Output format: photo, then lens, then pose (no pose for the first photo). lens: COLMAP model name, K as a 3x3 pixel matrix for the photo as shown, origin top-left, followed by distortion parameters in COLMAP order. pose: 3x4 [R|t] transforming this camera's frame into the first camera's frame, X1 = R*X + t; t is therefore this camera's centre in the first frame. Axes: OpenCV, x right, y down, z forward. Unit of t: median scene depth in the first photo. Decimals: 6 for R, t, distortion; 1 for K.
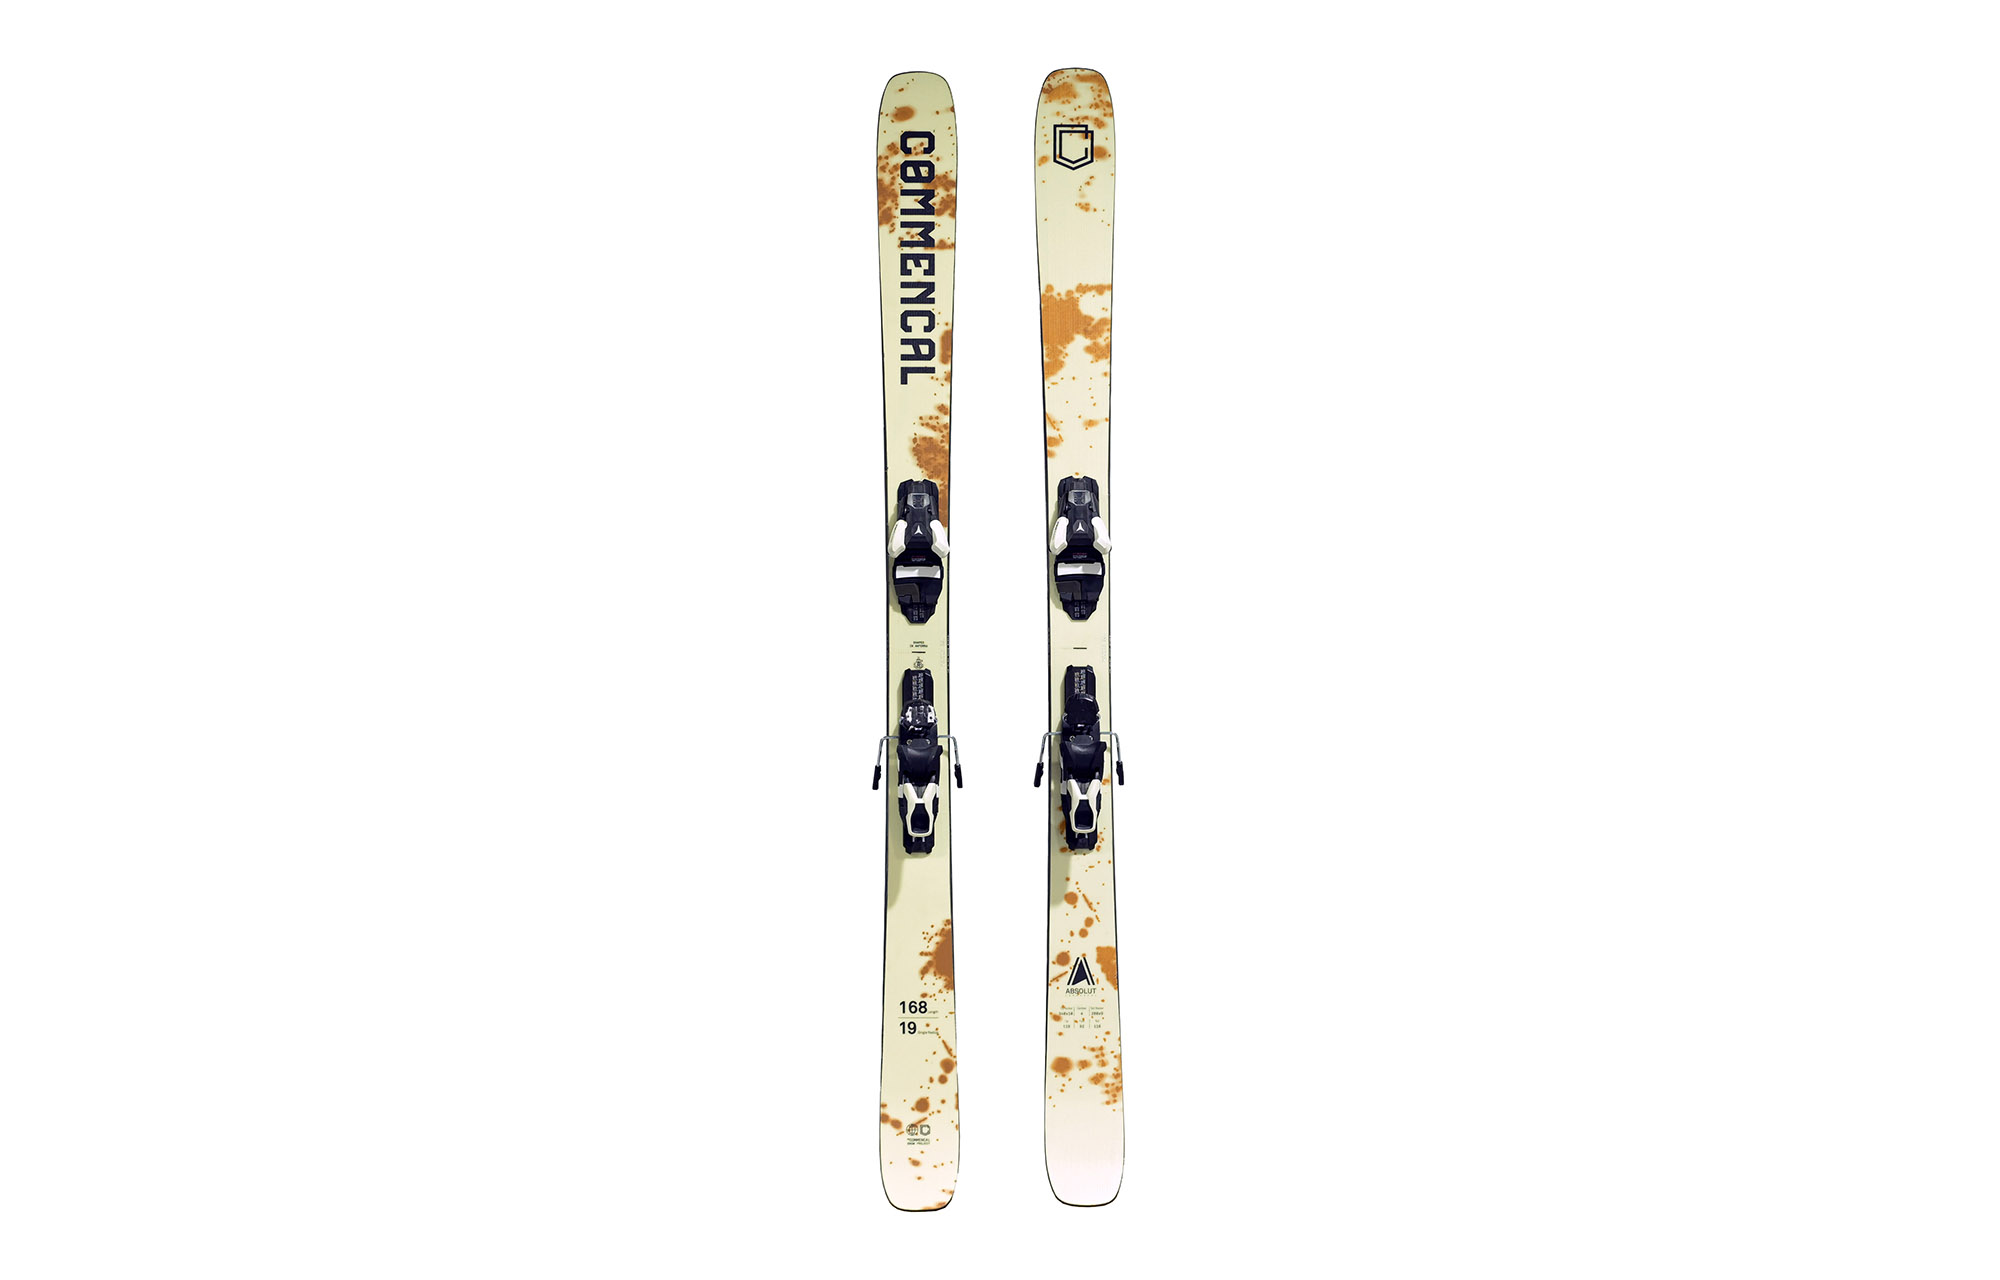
lens RADIAL K [[6215.4, 0, 1000.0], [0, 6215.4, 640.0], [0, 0, 1]] dist [-0.022995, 0.015777]
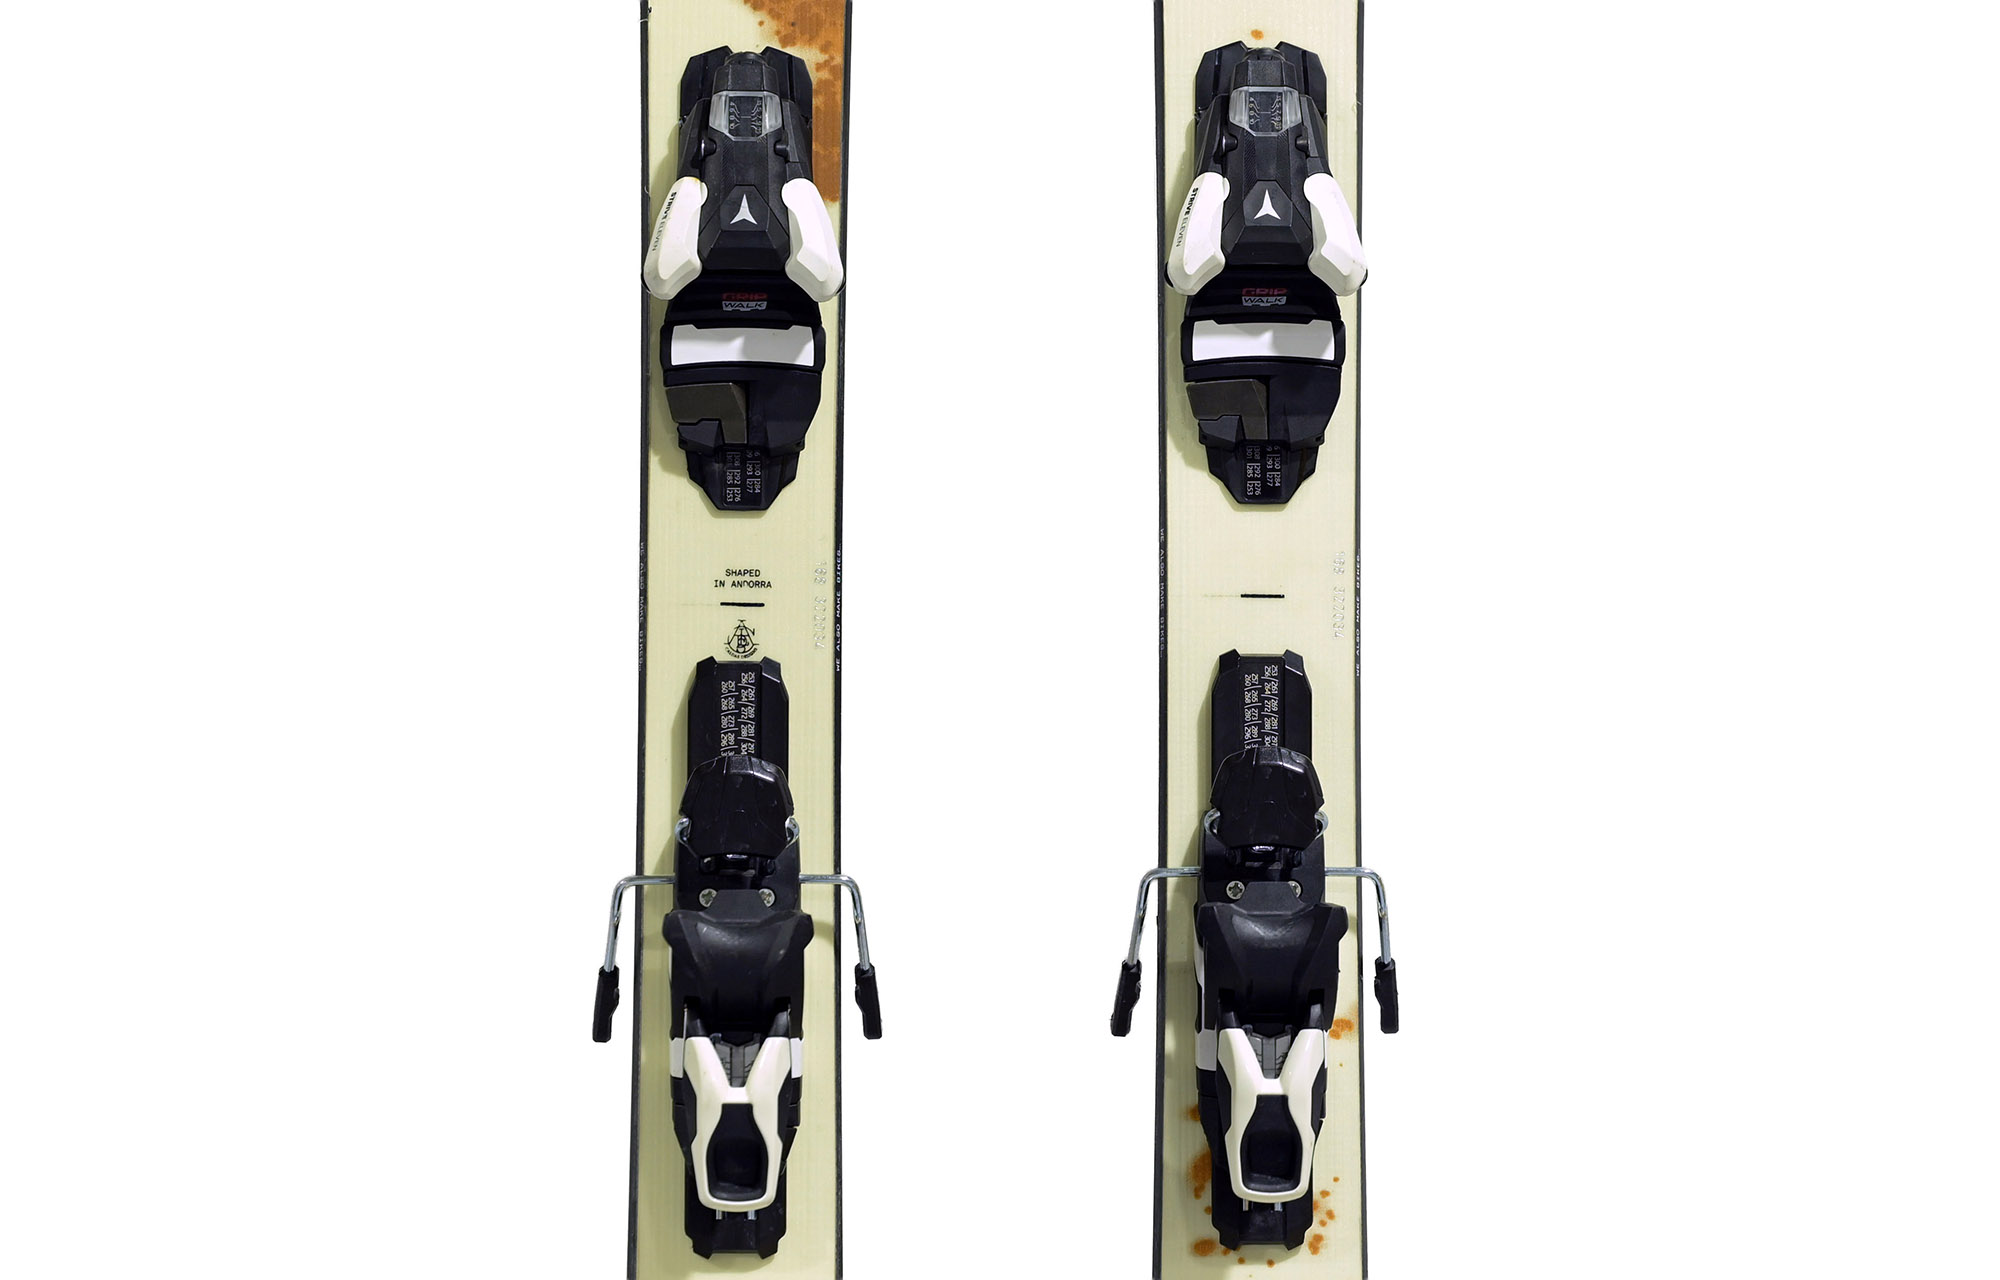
lens RADIAL K [[10568.4, 0, 1000.0], [0, 10568.4, 640.0], [0, 0, 1]] dist [0.034592, 3.395787]
pose [[0.999942, 0.008830, -0.006092, 0.003025], [-0.008670, 0.999629, 0.025838, -0.010059], [0.006318, -0.025783, 0.999648, 0.474628]]
